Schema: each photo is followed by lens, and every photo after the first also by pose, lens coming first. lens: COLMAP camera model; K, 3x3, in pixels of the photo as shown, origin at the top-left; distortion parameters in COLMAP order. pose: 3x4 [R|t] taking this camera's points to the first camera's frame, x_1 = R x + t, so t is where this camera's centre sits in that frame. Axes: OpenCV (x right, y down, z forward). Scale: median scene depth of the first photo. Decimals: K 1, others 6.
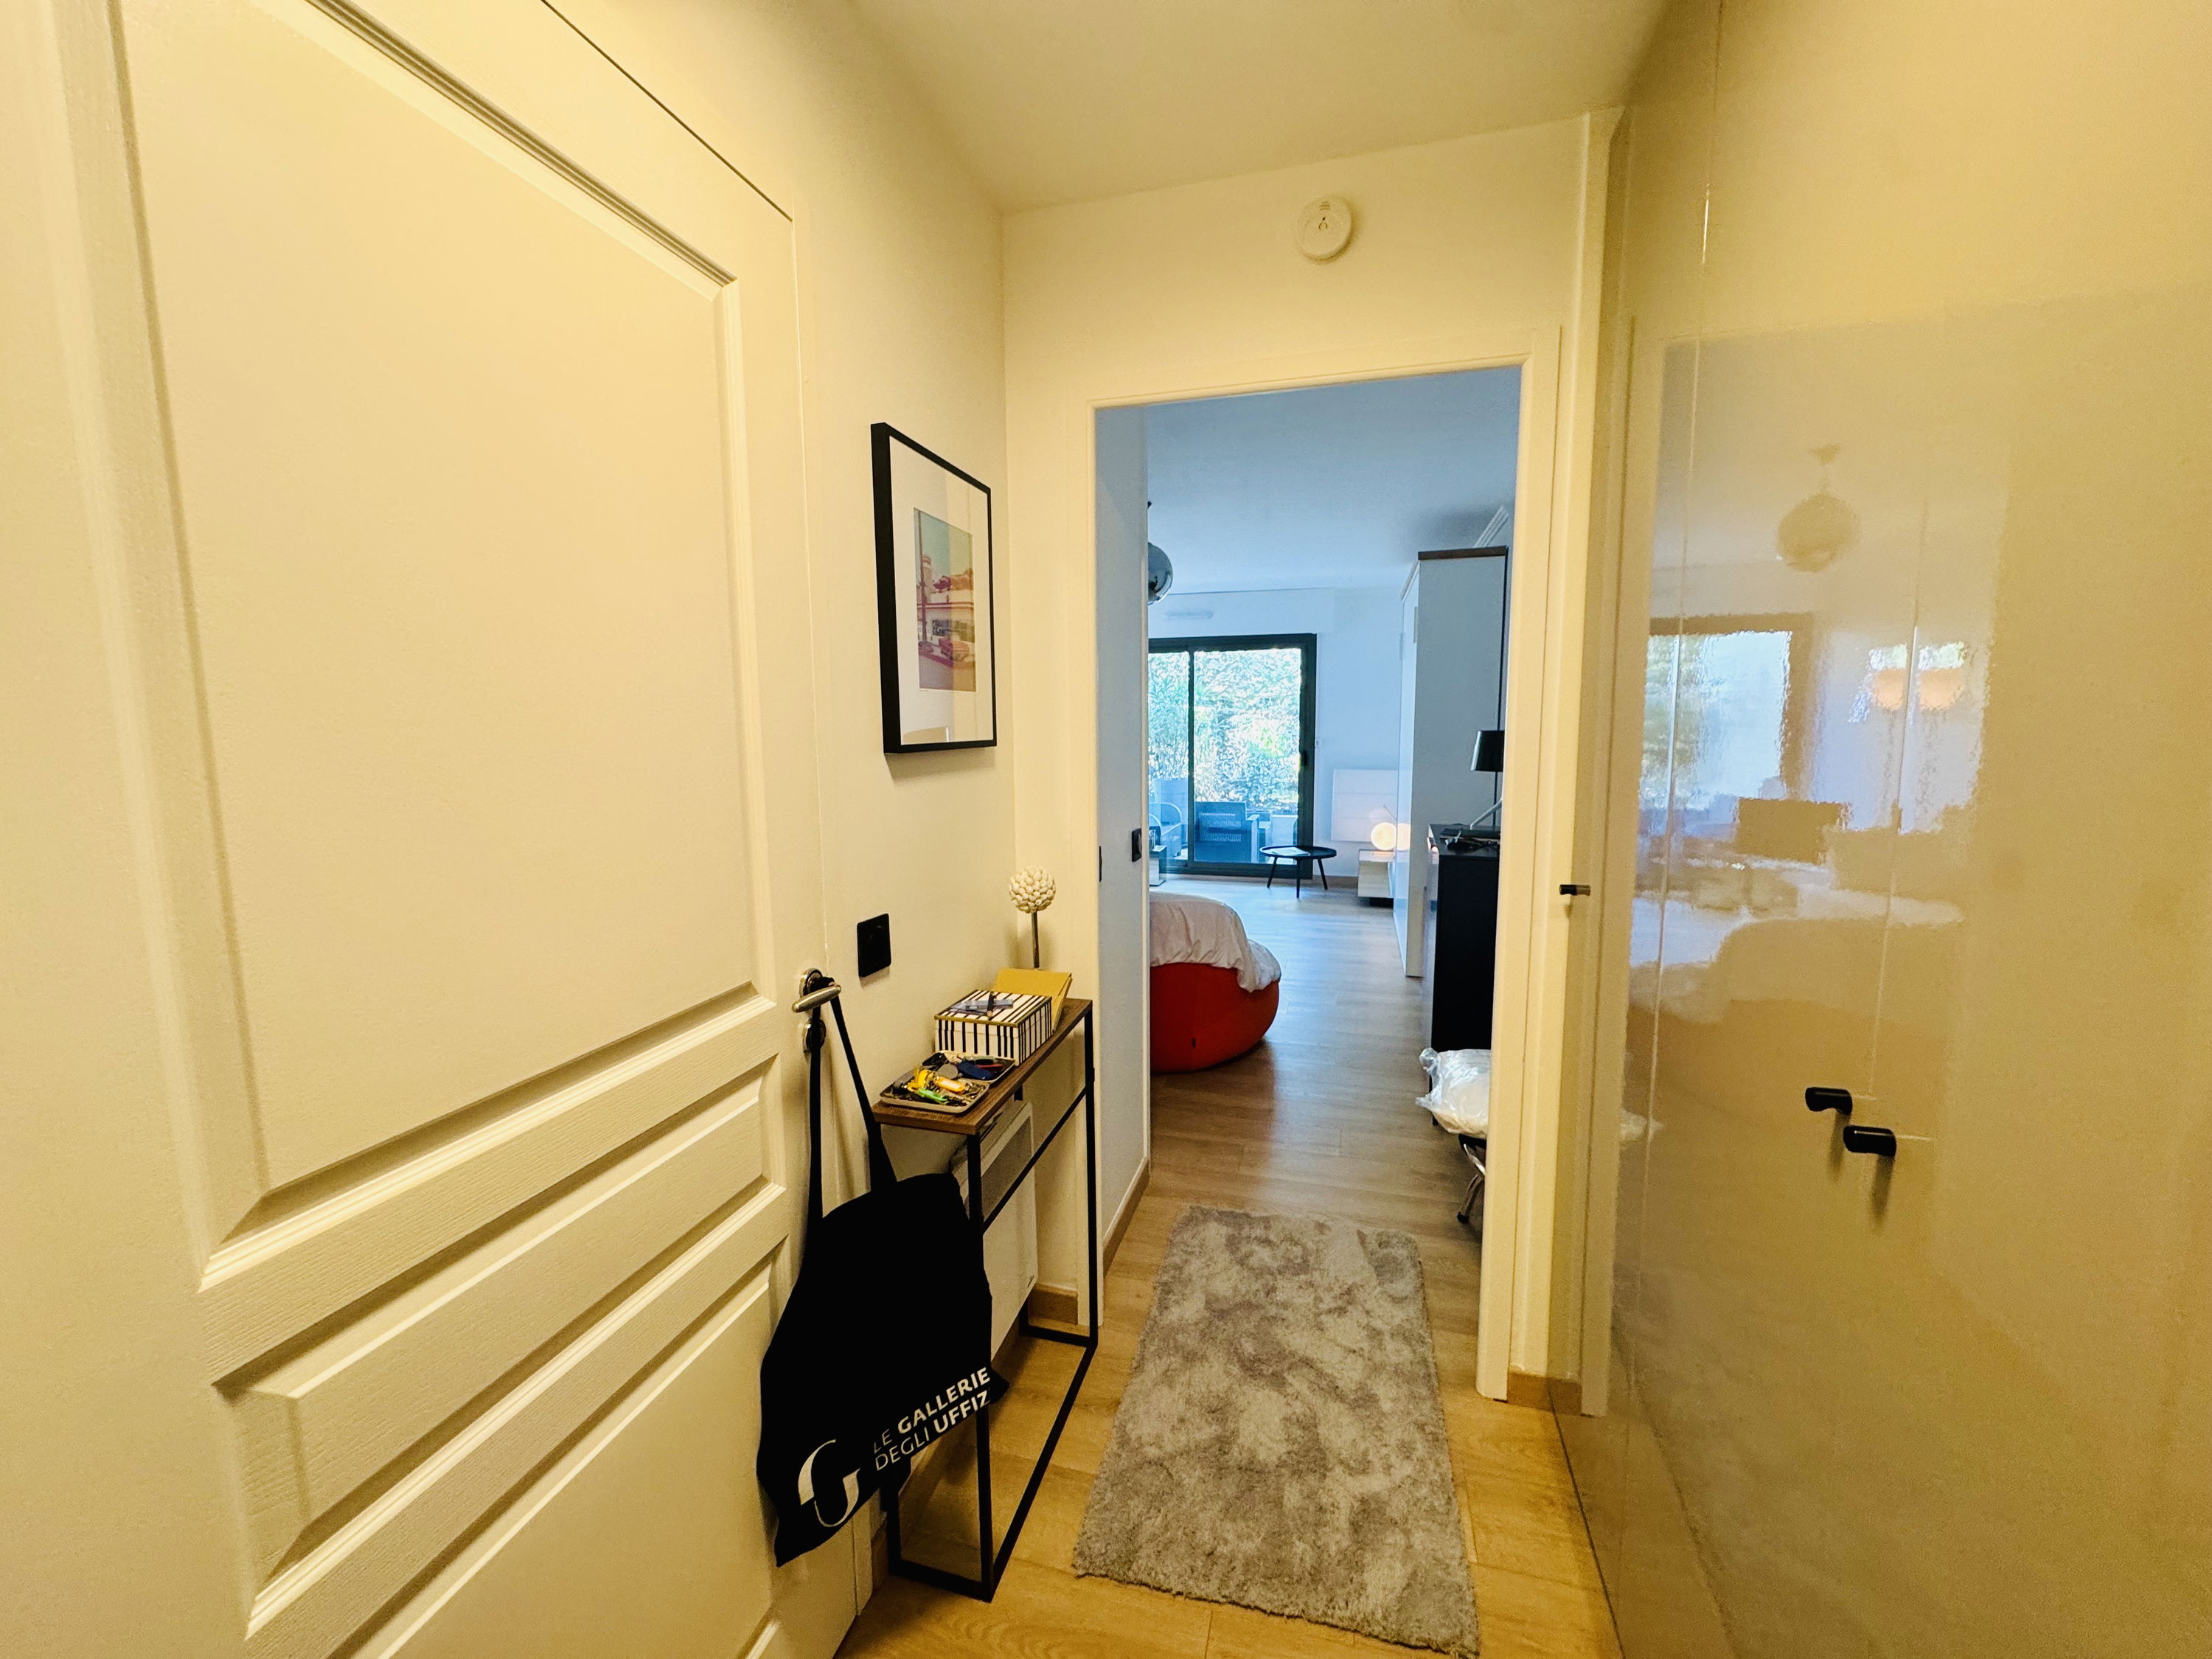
lens RADIAL K [[884.1, 0, 1102.0], [0, 884.1, 823.1], [0, 0, 1]] dist [0.001919, 0.000124]
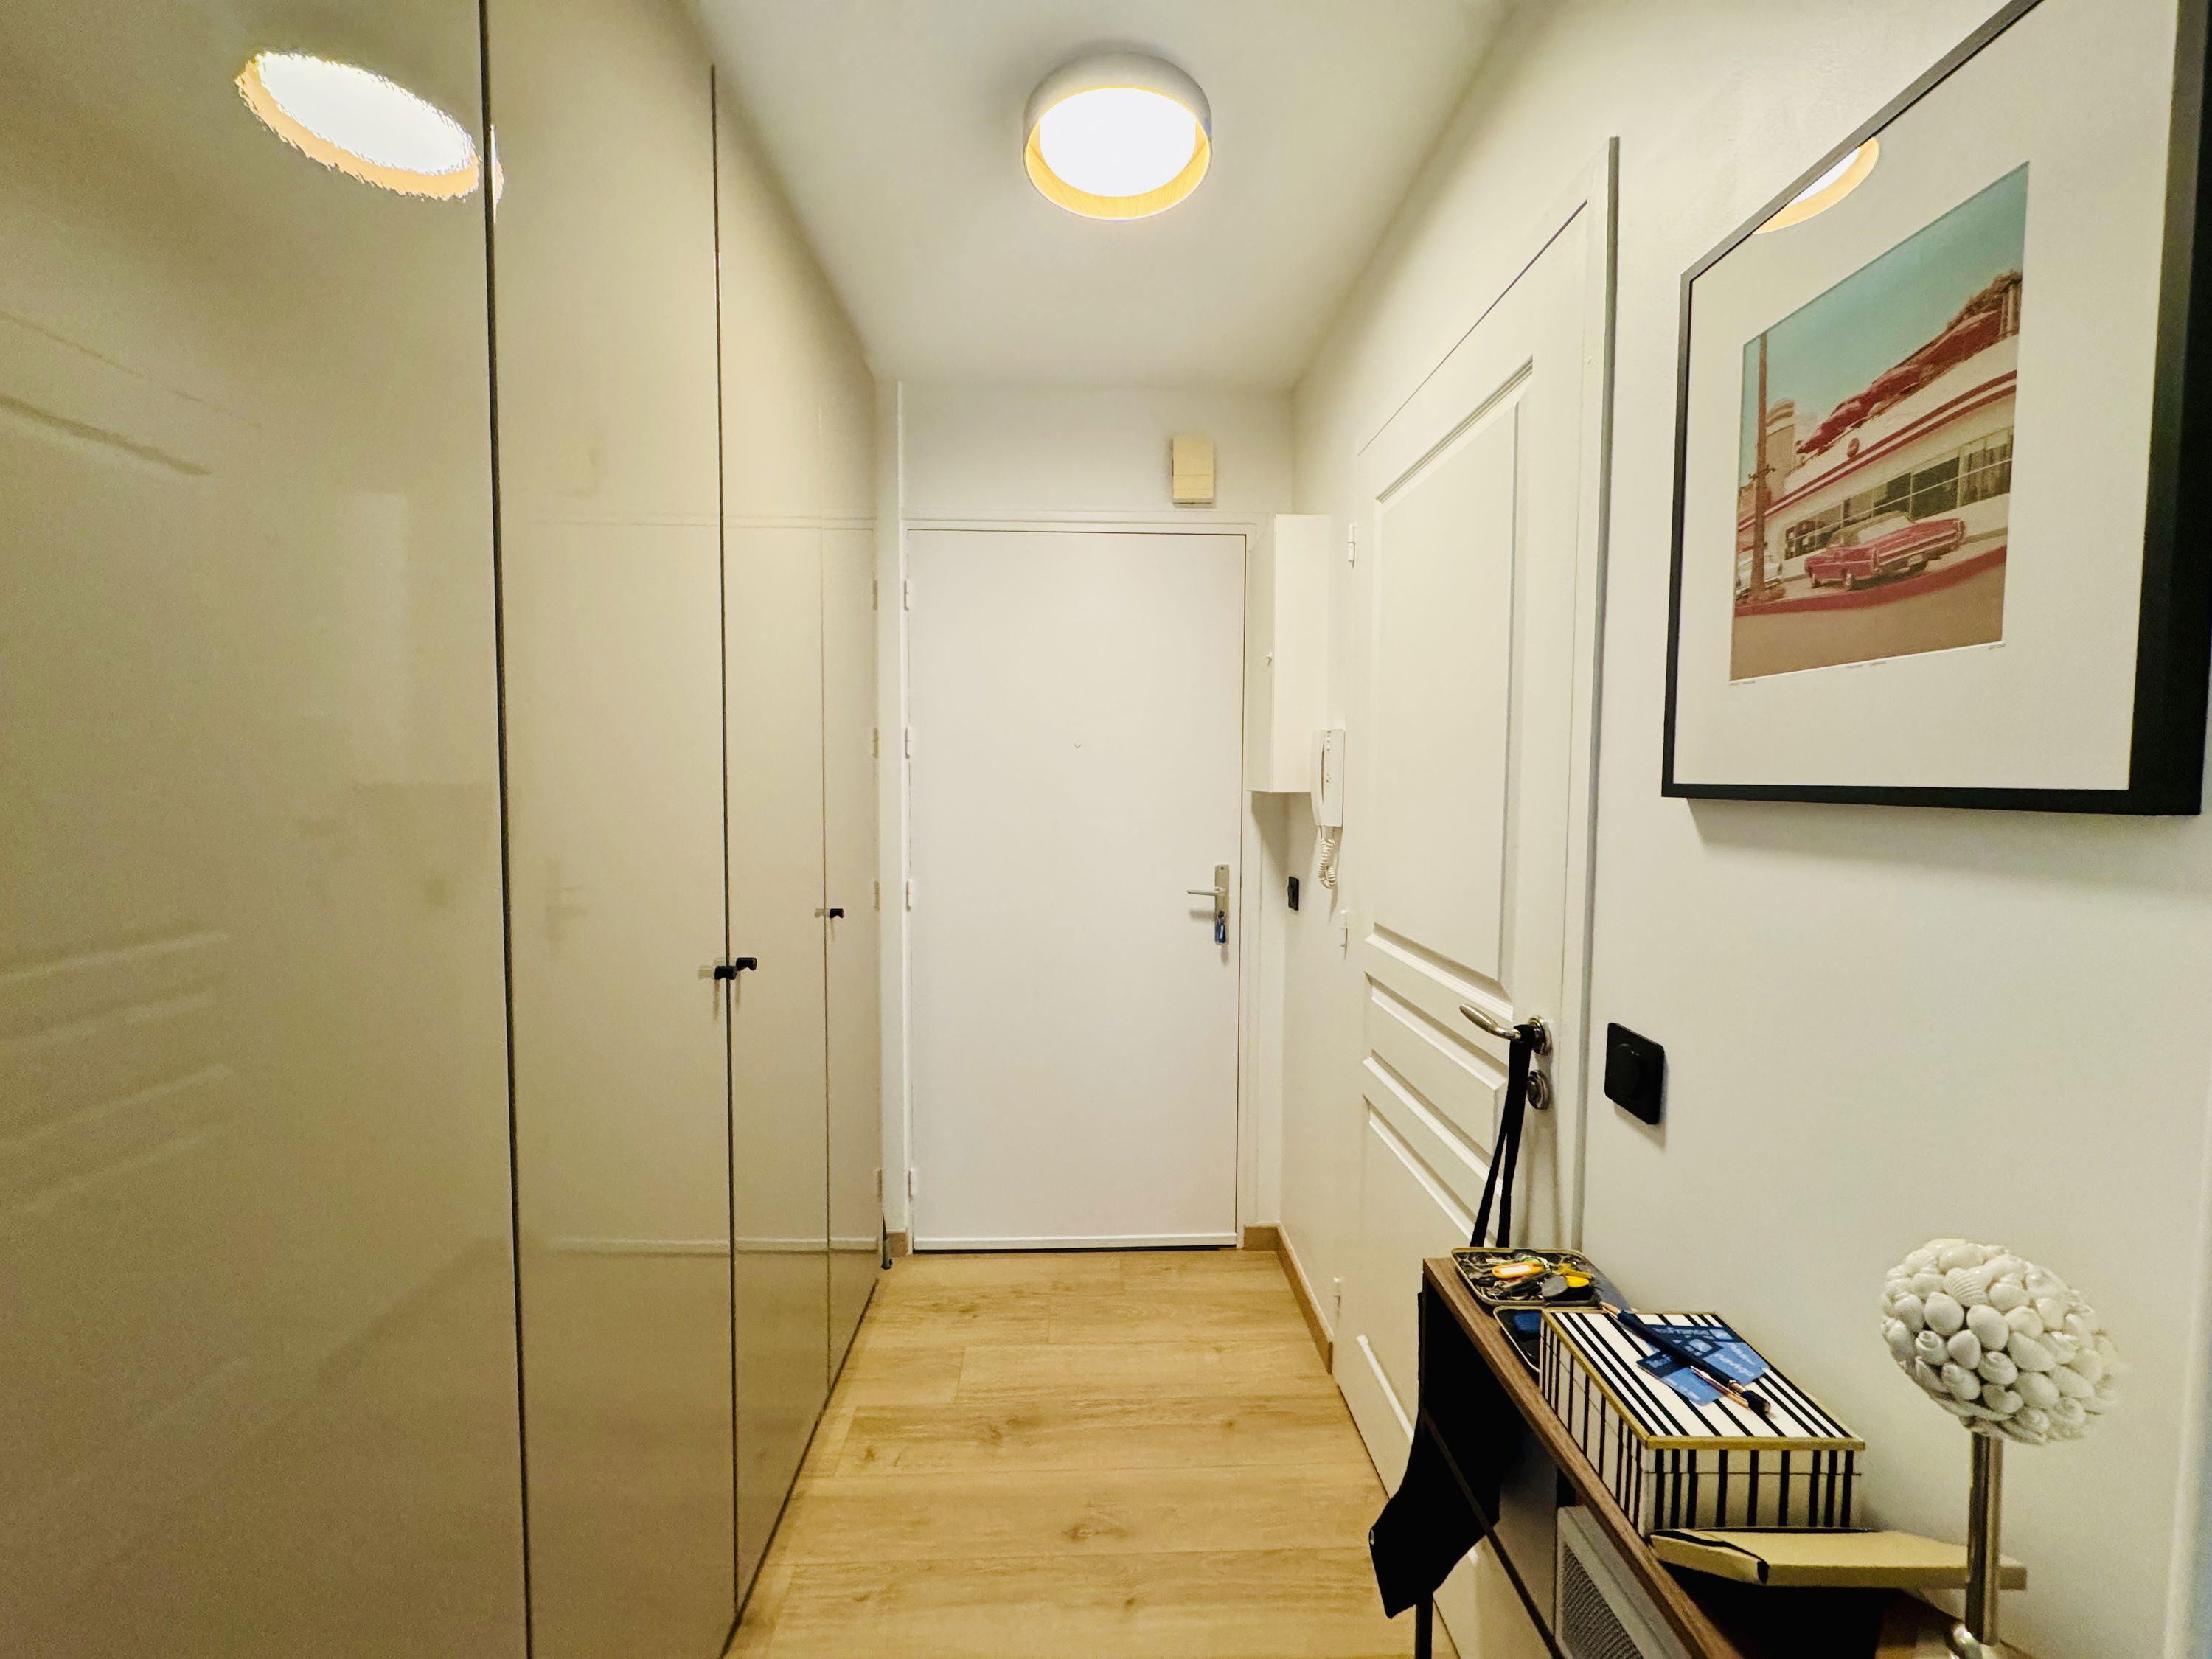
lens RADIAL K [[884.1, 0, 1102.0], [0, 884.1, 823.1], [0, 0, 1]] dist [0.001919, 0.000124]
pose [[-0.952734, 0.018631, -0.303232, 0.310358], [-0.033373, 0.985659, 0.165414, -0.139355], [0.301966, 0.167716, -0.938450, 1.362113]]
